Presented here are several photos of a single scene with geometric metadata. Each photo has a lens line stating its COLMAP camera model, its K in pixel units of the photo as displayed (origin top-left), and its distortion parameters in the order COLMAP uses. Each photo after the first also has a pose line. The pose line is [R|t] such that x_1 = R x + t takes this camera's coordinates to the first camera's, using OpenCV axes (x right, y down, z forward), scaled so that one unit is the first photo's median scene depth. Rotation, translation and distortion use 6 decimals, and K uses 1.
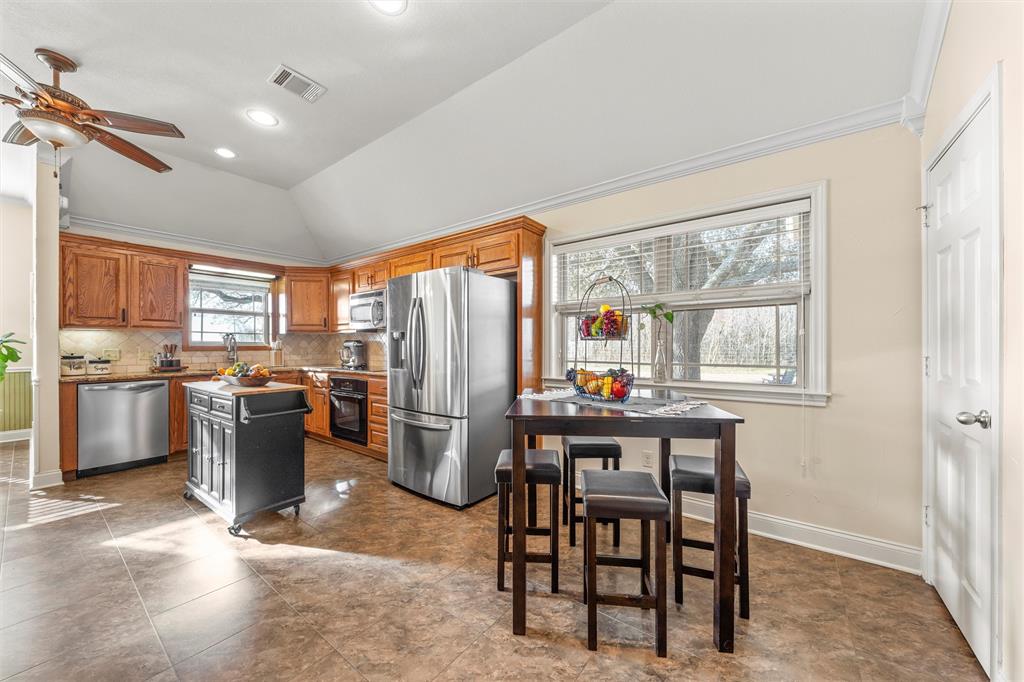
lens RADIAL K [[370.3, 0, 514.8], [0, 370.3, 347.0], [0, 0, 1]] dist [-0.001649, -0.000178]
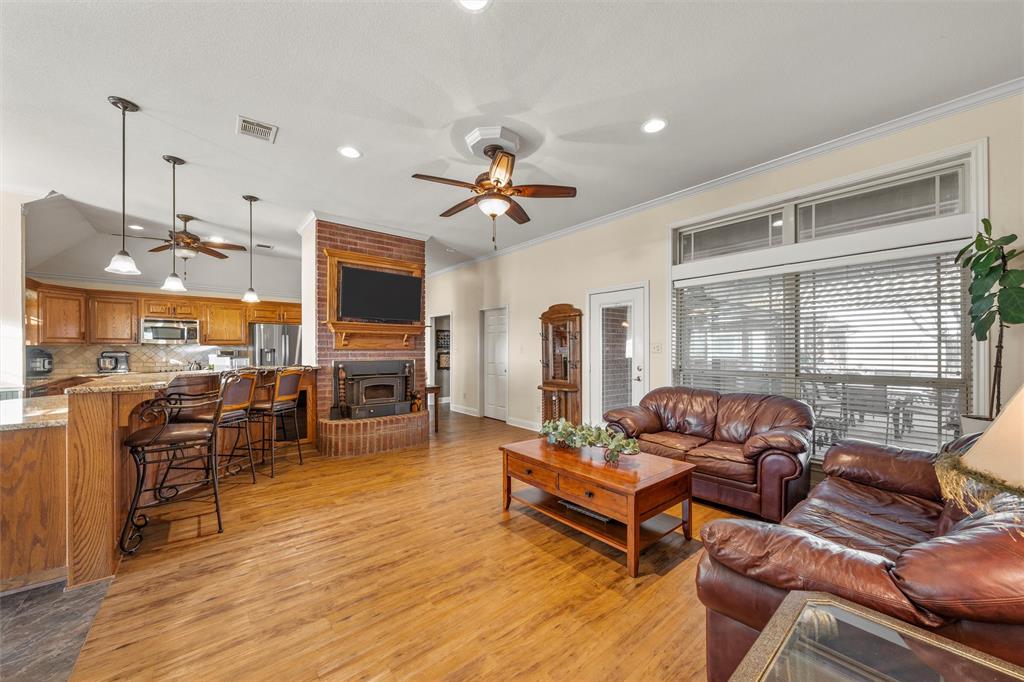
lens RADIAL K [[370.3, 0, 510.1], [0, 370.3, 348.6], [0, 0, 1]] dist [-0.001649, -0.000178]
pose [[0.221777, 0.002458, 0.975094, -1.744584], [0.004232, 0.999985, -0.003483, -0.022479], [-0.975088, 0.004899, 0.221764, -0.737183]]
